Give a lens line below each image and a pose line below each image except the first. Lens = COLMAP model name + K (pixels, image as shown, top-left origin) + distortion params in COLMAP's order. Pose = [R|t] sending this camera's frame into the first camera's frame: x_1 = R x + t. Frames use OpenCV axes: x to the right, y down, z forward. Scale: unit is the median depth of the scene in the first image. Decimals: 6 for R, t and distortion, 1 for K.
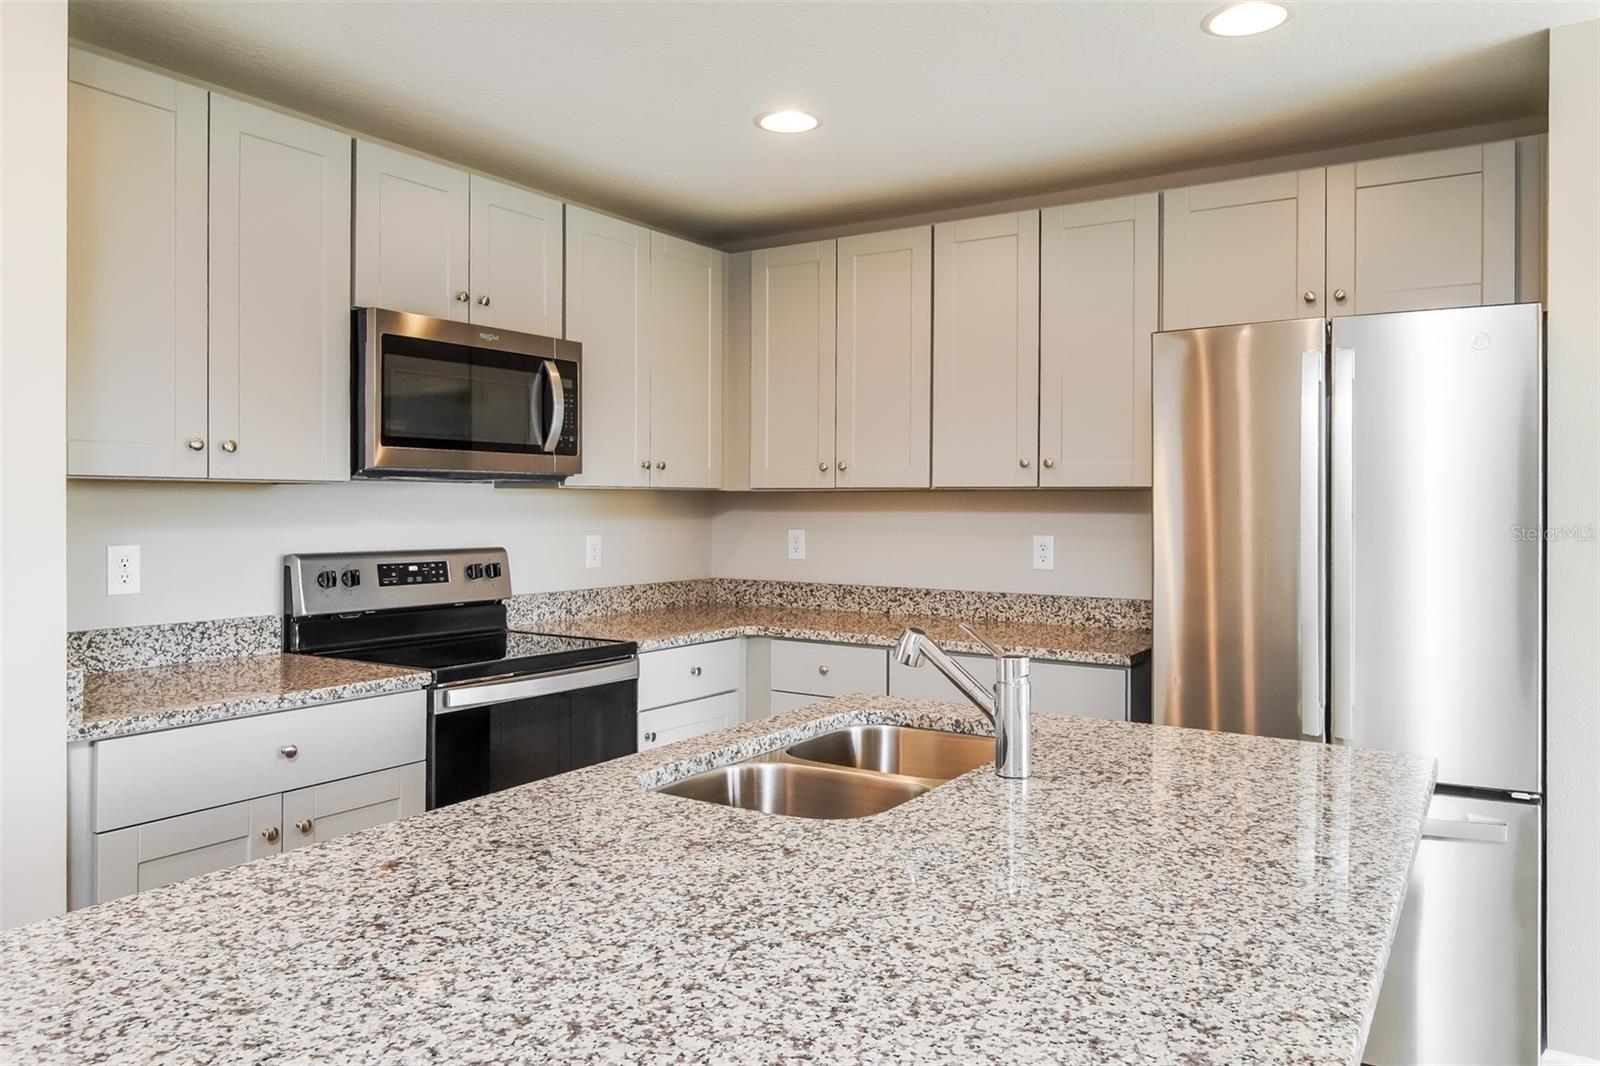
lens RADIAL K [[1092.2, 0, 801.4], [0, 1092.2, 533.8], [0, 0, 1]] dist [0.009567, 0.000952]
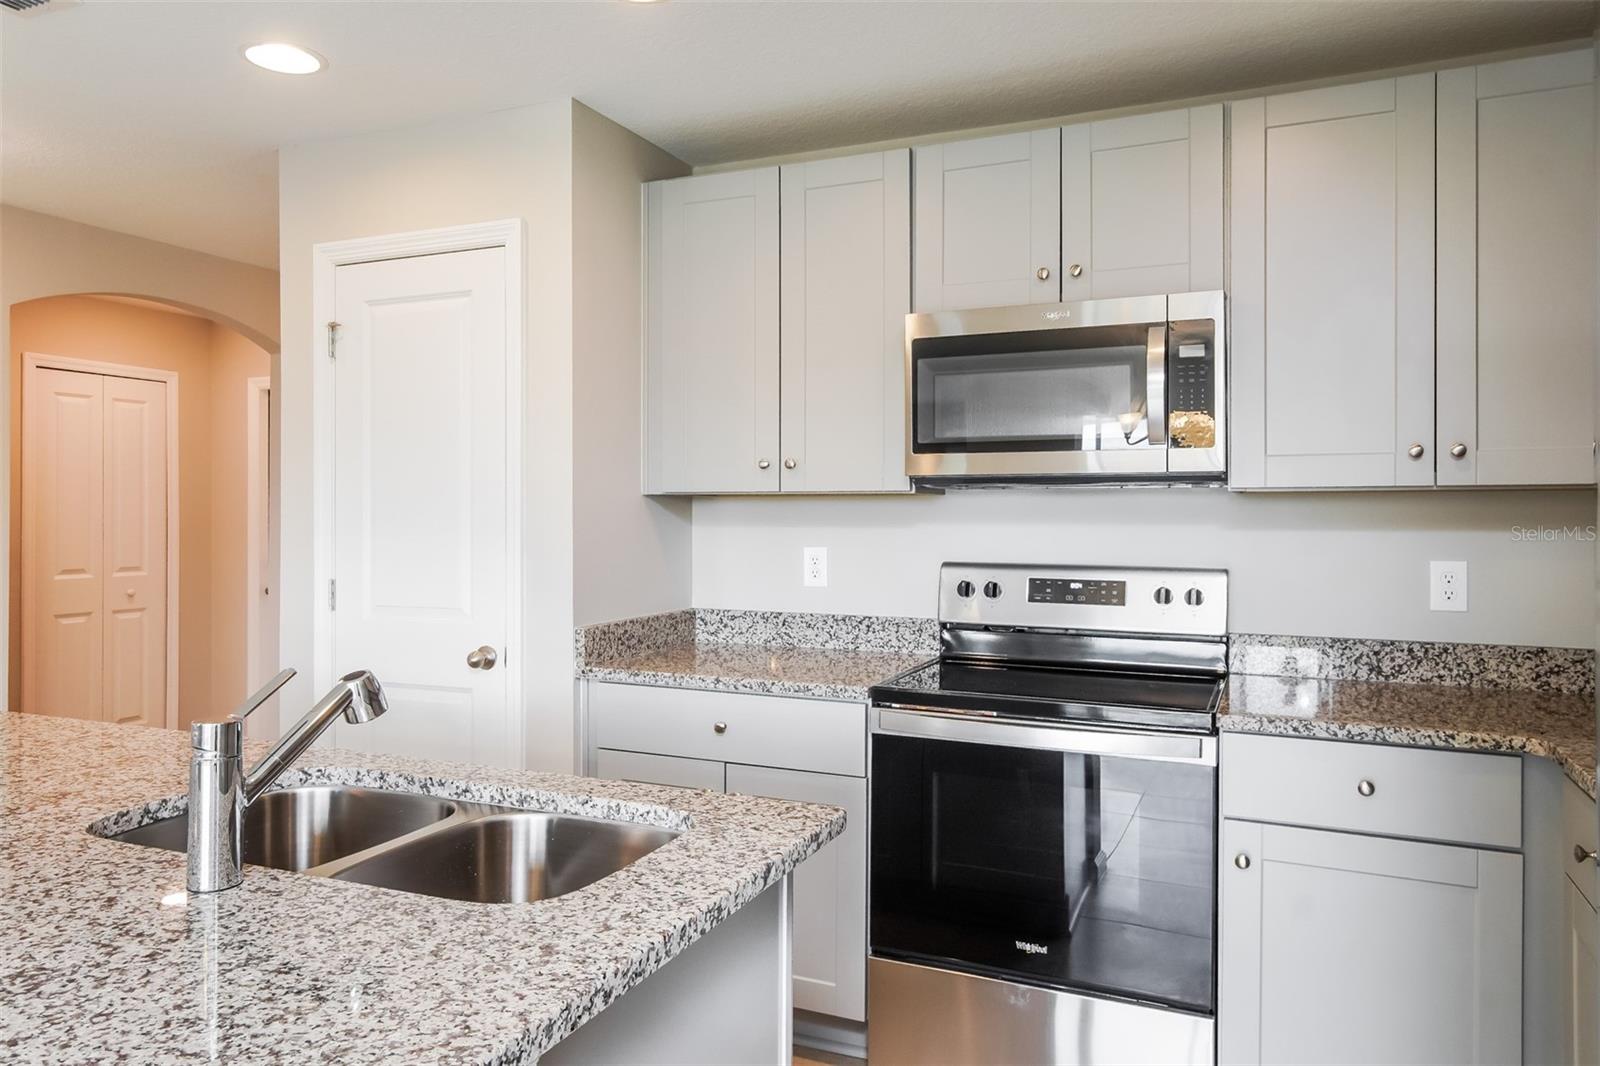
lens RADIAL K [[1092.2, 0, 800.4], [0, 1092.2, 517.4], [0, 0, 1]] dist [0.009567, 0.000952]
pose [[0.166884, -0.000354, -0.985976, 0.567579], [-0.027304, 0.999615, -0.004980, -0.015911], [0.985598, 0.027752, 0.166810, 0.735476]]
